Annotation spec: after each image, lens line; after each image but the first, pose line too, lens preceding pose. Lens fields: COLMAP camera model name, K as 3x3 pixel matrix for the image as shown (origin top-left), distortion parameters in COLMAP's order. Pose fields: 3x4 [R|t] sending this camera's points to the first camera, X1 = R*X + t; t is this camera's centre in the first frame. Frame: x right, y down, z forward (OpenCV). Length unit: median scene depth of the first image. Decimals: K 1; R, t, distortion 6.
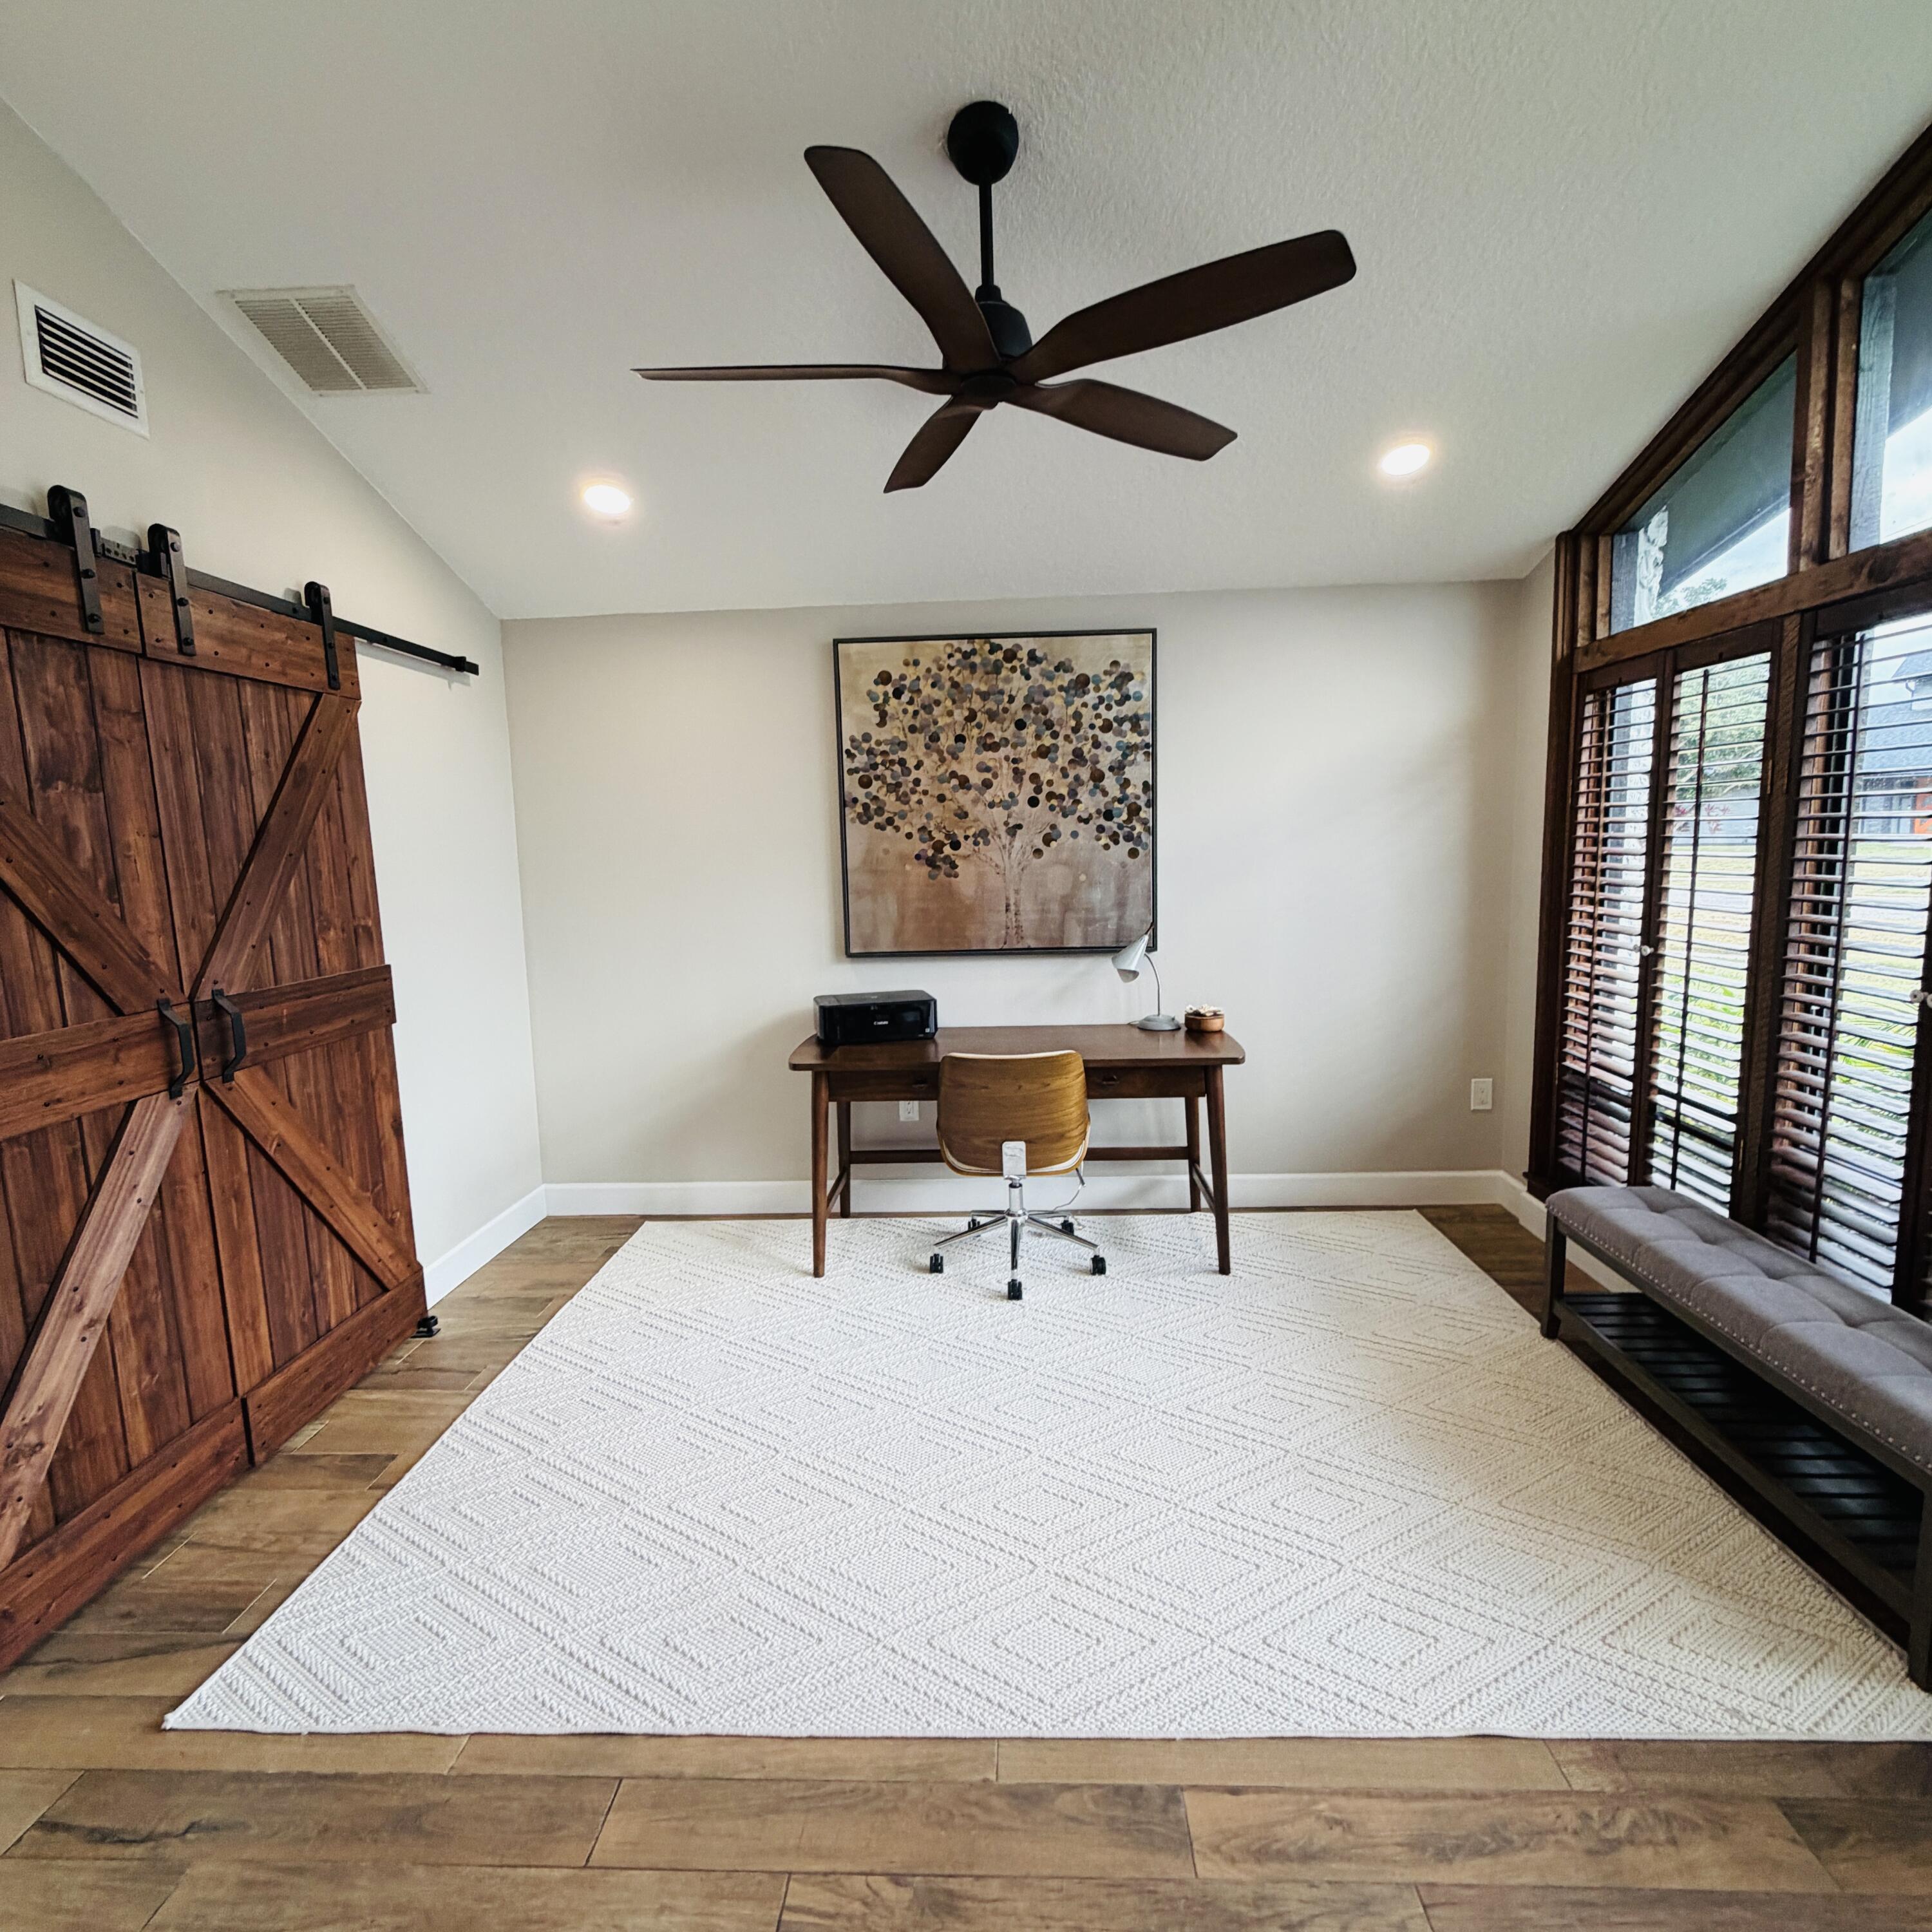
lens RADIAL K [[1024.2, 0, 958.3], [0, 1024.2, 961.3], [0, 0, 1]] dist [-0.001064, 0.000279]
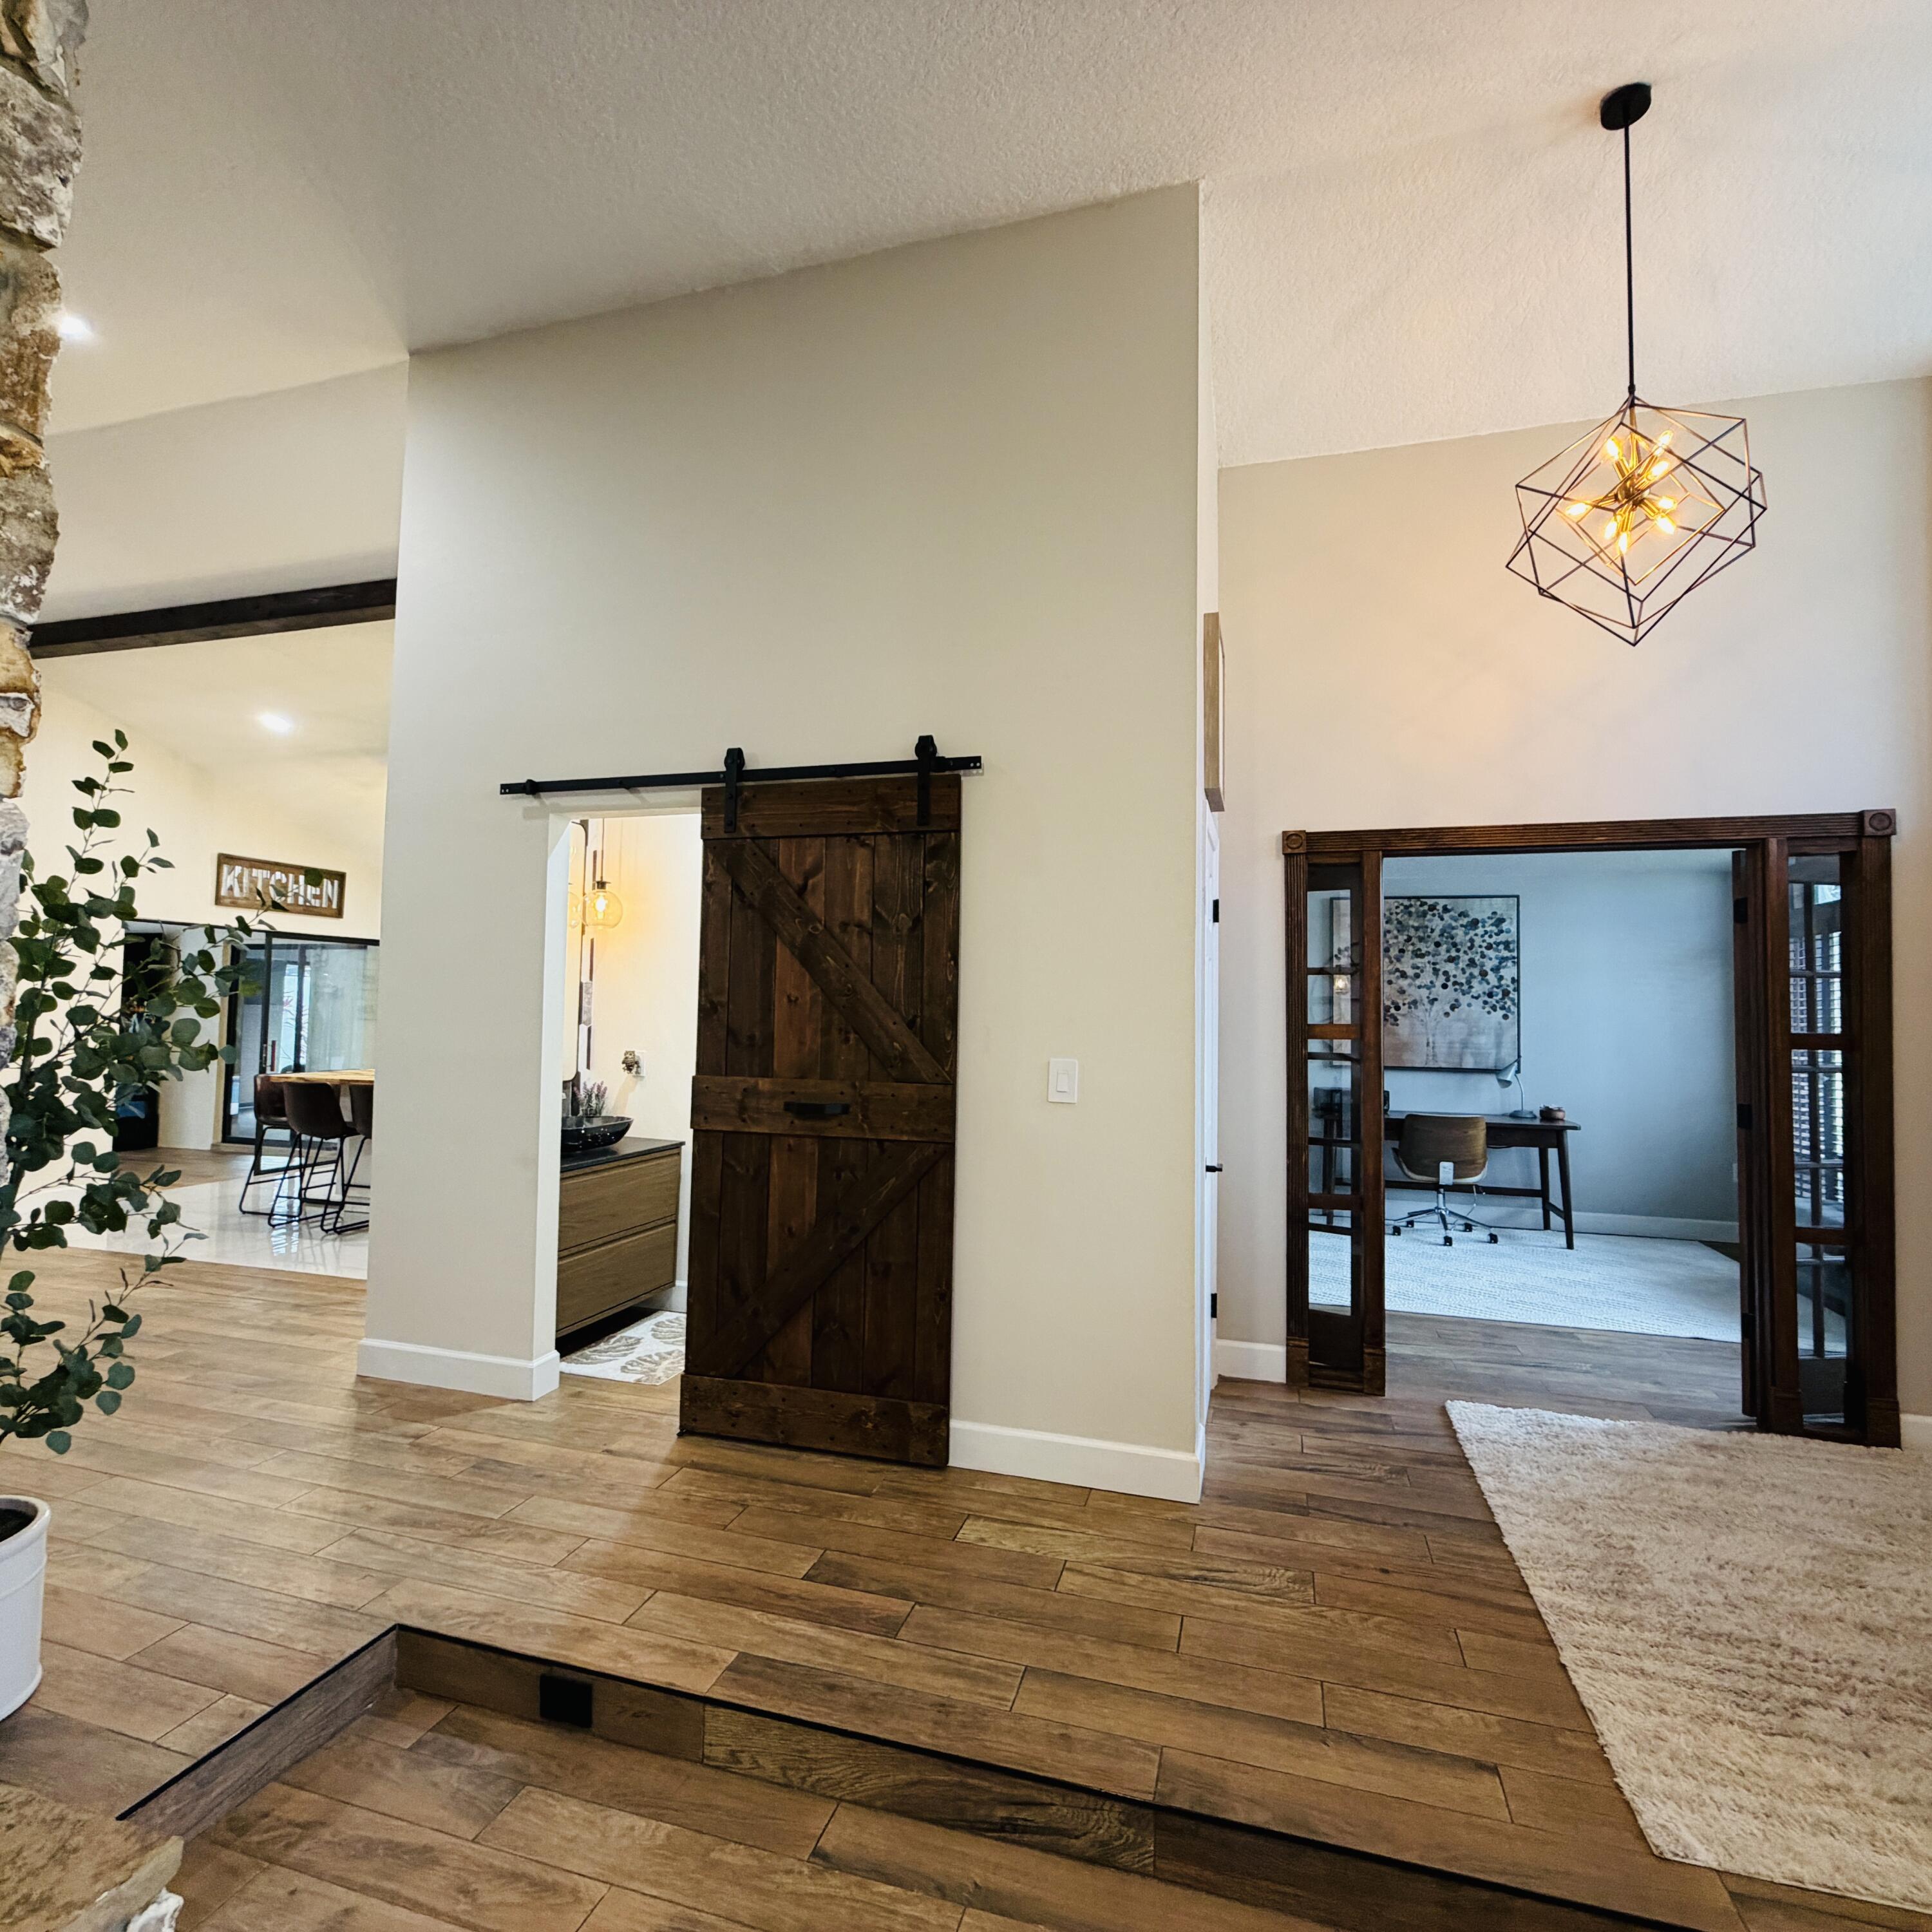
lens RADIAL K [[1024.2, 0, 958.3], [0, 1024.2, 961.3], [0, 0, 1]] dist [-0.001064, 0.000279]
pose [[0.968925, 0.031216, -0.245377, -0.319964], [-0.072207, 0.984492, -0.159882, 0.153925], [0.236581, 0.172632, 0.956153, -0.951083]]
